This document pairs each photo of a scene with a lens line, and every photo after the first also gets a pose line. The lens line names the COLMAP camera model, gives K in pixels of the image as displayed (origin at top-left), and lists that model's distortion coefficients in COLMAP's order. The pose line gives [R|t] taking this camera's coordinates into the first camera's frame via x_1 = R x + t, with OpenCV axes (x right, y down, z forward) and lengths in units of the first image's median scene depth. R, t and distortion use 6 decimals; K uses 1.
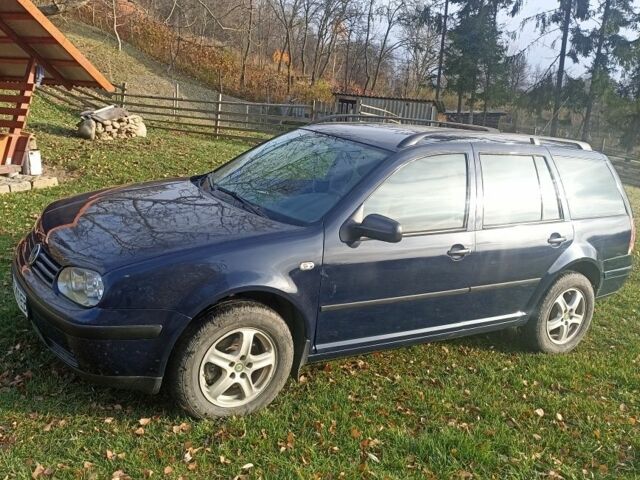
lens RADIAL K [[611.7, 0, 320.0], [0, 611.7, 240.0], [0, 0, 1]] dist [0.066230, -0.033087]
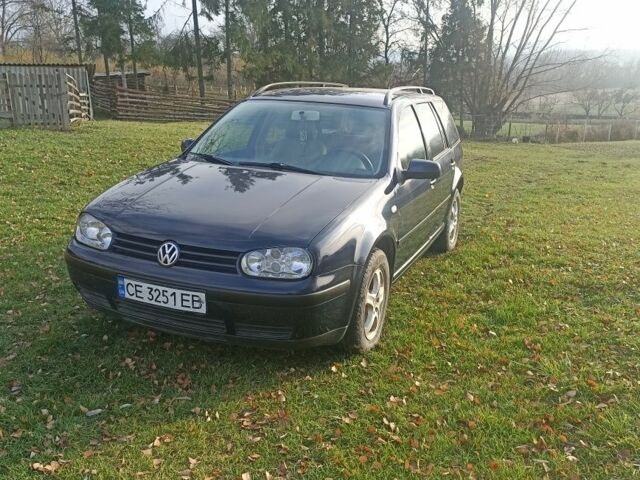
lens RADIAL K [[611.7, 0, 320.0], [0, 611.7, 240.0], [0, 0, 1]] dist [0.066230, -0.033087]
pose [[0.802154, -0.229726, 0.551157, -0.110505], [0.194542, 0.973214, 0.122506, -0.009863], [-0.564537, 0.008955, 0.825359, 0.011238]]
